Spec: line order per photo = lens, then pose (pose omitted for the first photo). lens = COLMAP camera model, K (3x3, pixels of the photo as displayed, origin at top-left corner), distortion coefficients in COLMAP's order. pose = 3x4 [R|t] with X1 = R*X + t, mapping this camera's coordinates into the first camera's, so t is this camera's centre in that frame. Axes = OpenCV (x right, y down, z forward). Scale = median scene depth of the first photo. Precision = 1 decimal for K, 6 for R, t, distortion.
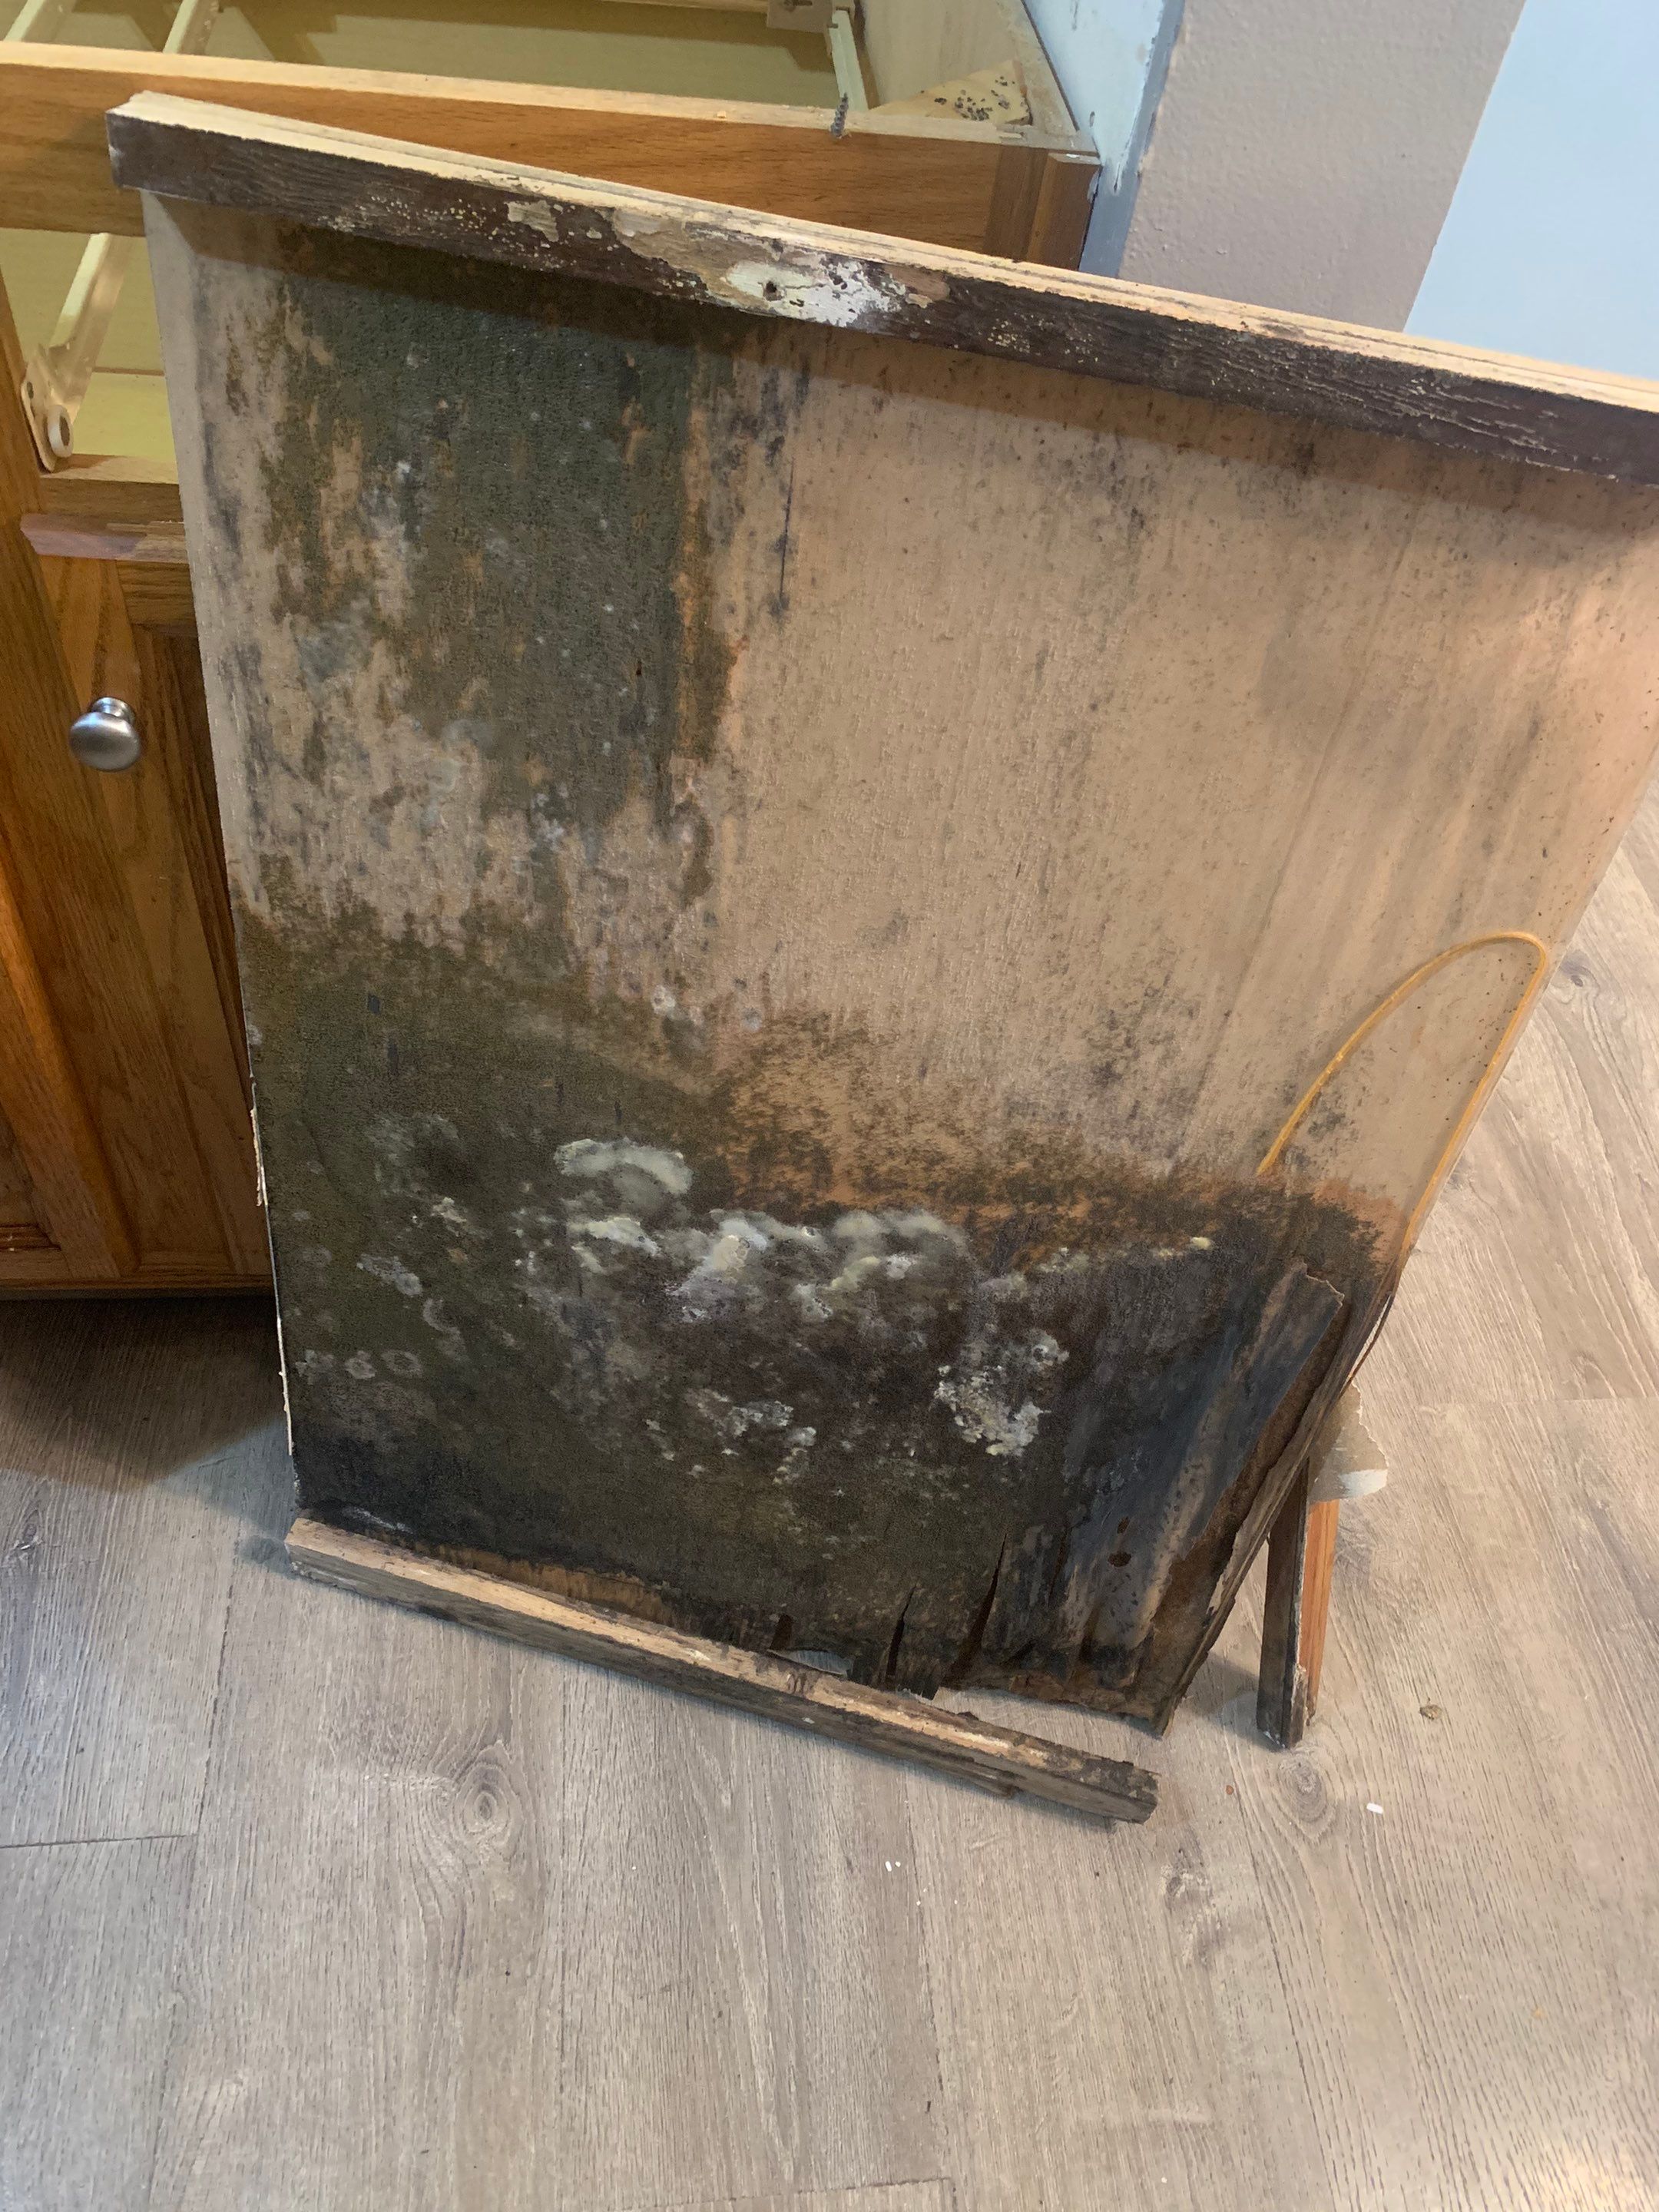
lens RADIAL K [[1730.8, 0, 829.5], [0, 1730.8, 1106.0], [0, 0, 1]] dist [0.006106, 0.003450]
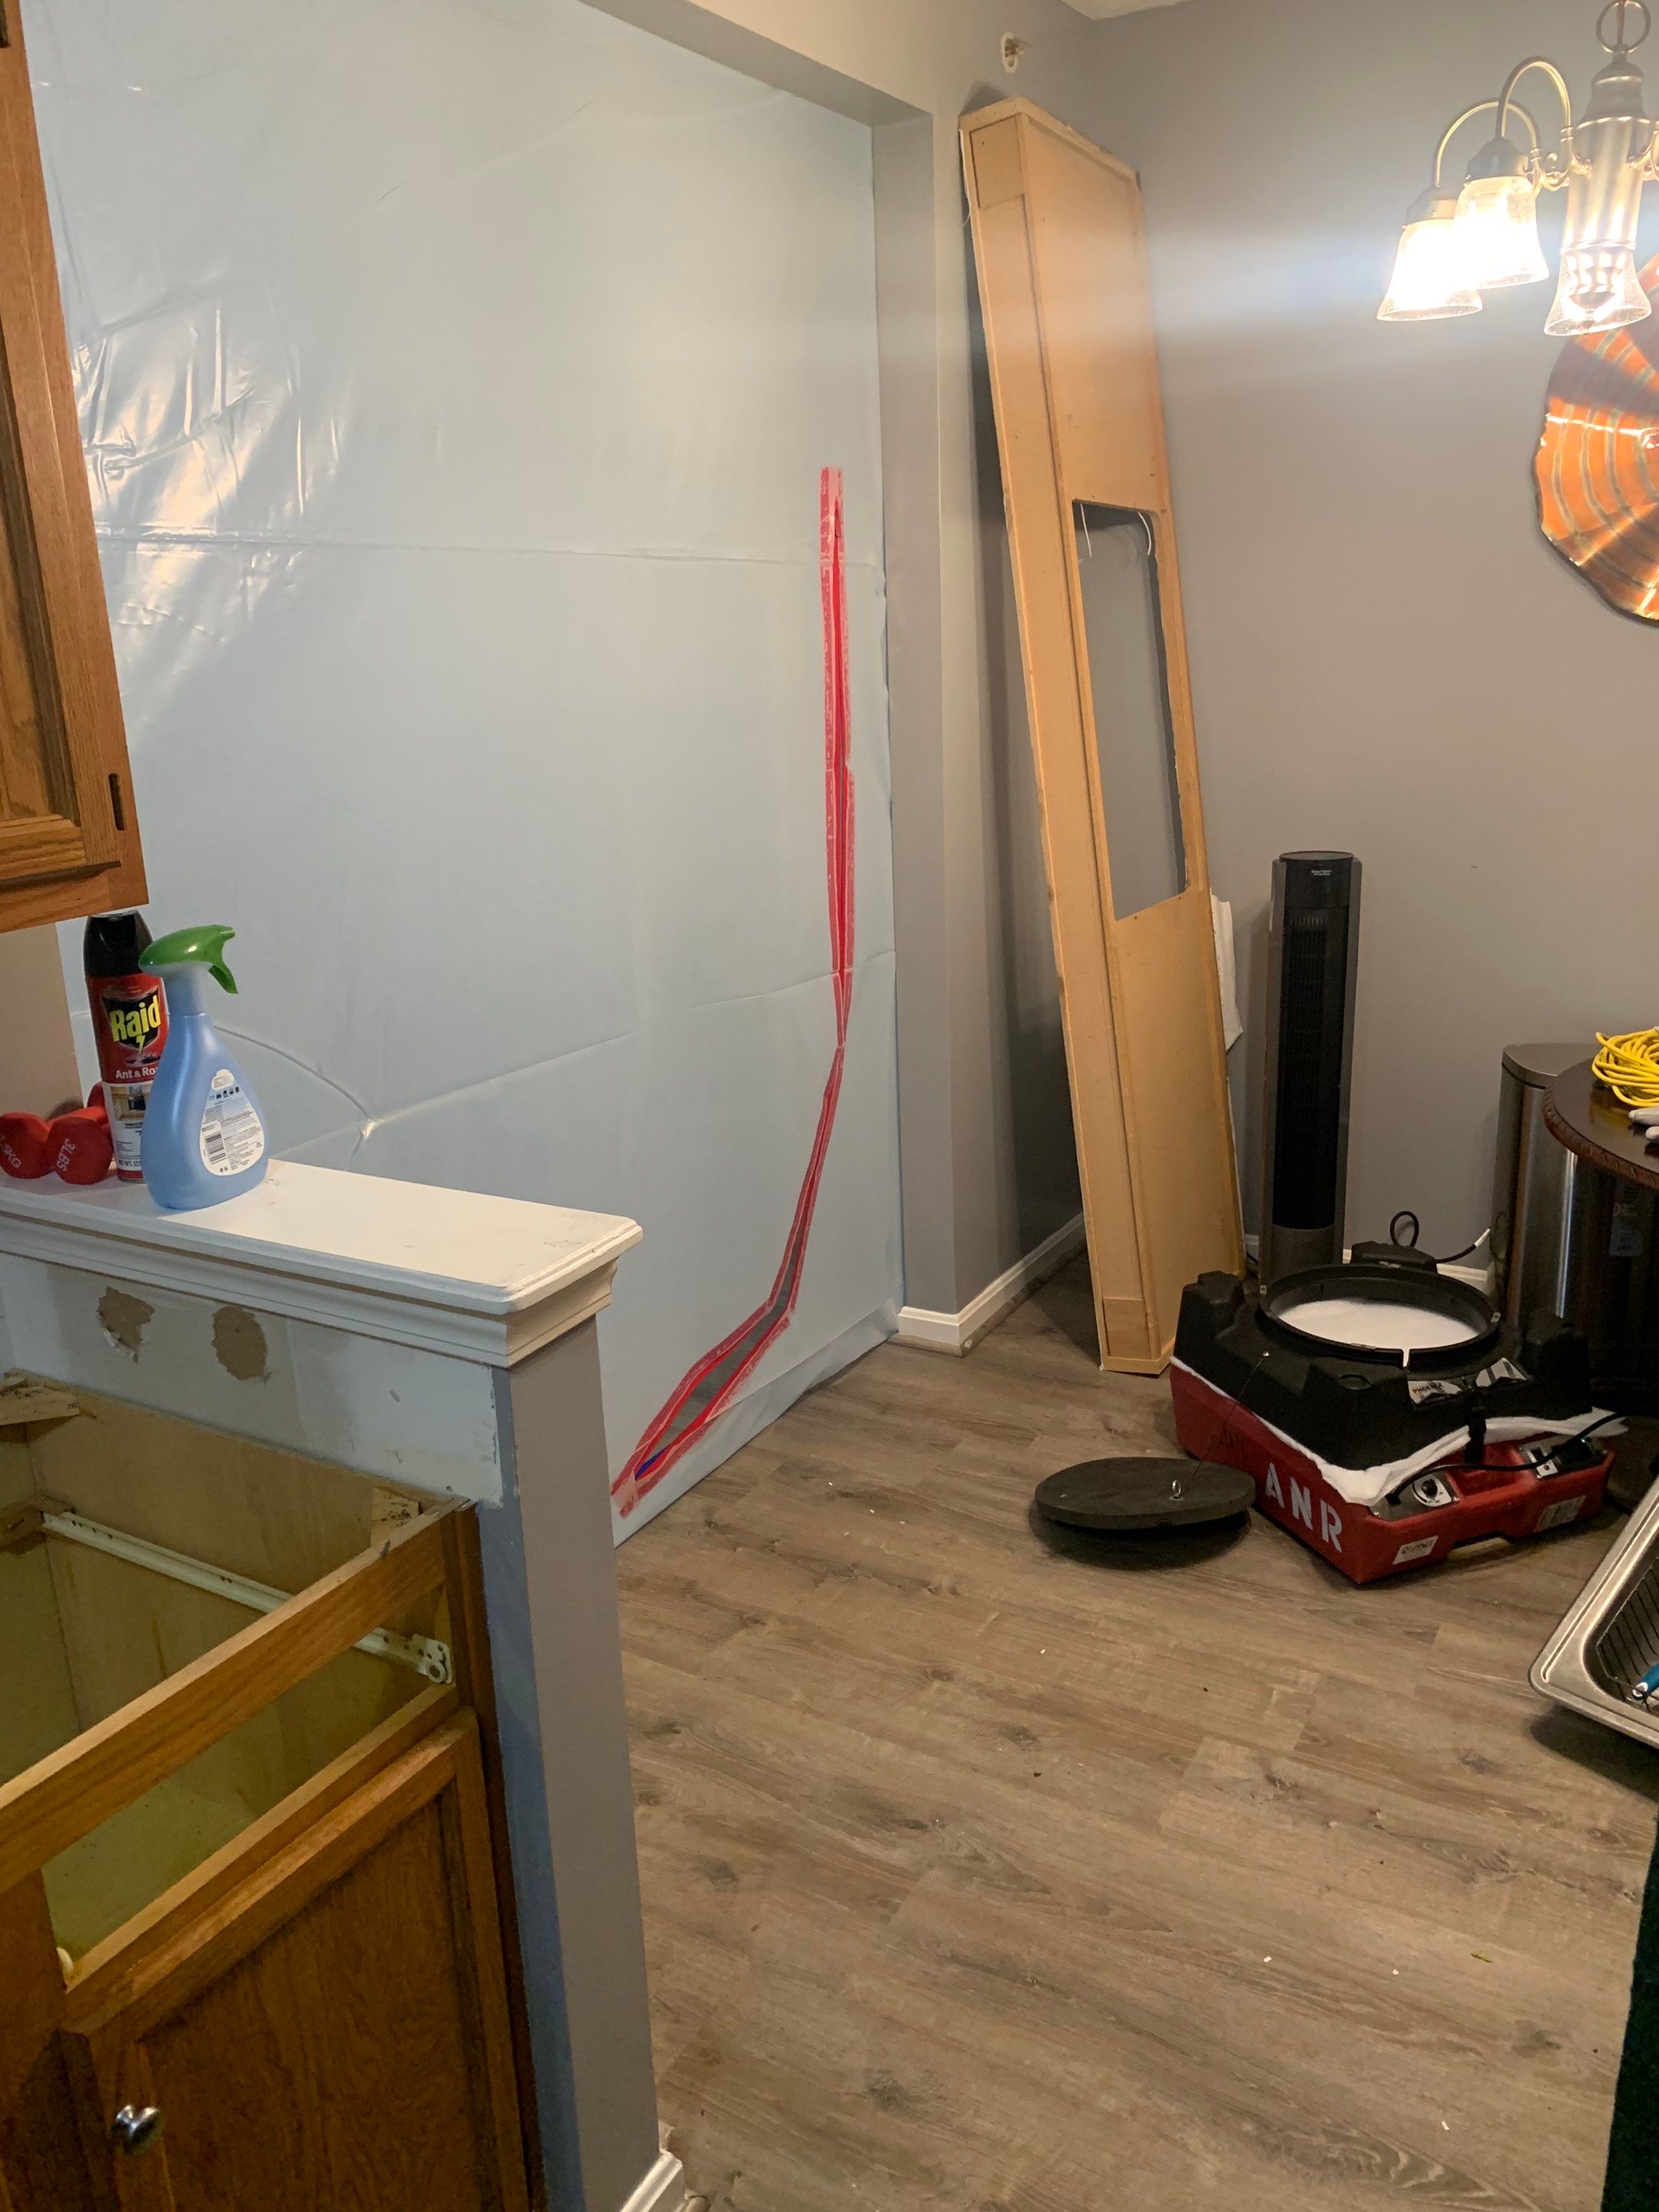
lens RADIAL K [[1730.8, 0, 829.5], [0, 1730.8, 1106.0], [0, 0, 1]] dist [0.006106, 0.003450]
pose [[0.570573, -0.351879, 0.742043, -0.781692], [0.687276, 0.699201, -0.196899, -0.117421], [-0.449552, 0.622334, 0.640783, -0.689624]]
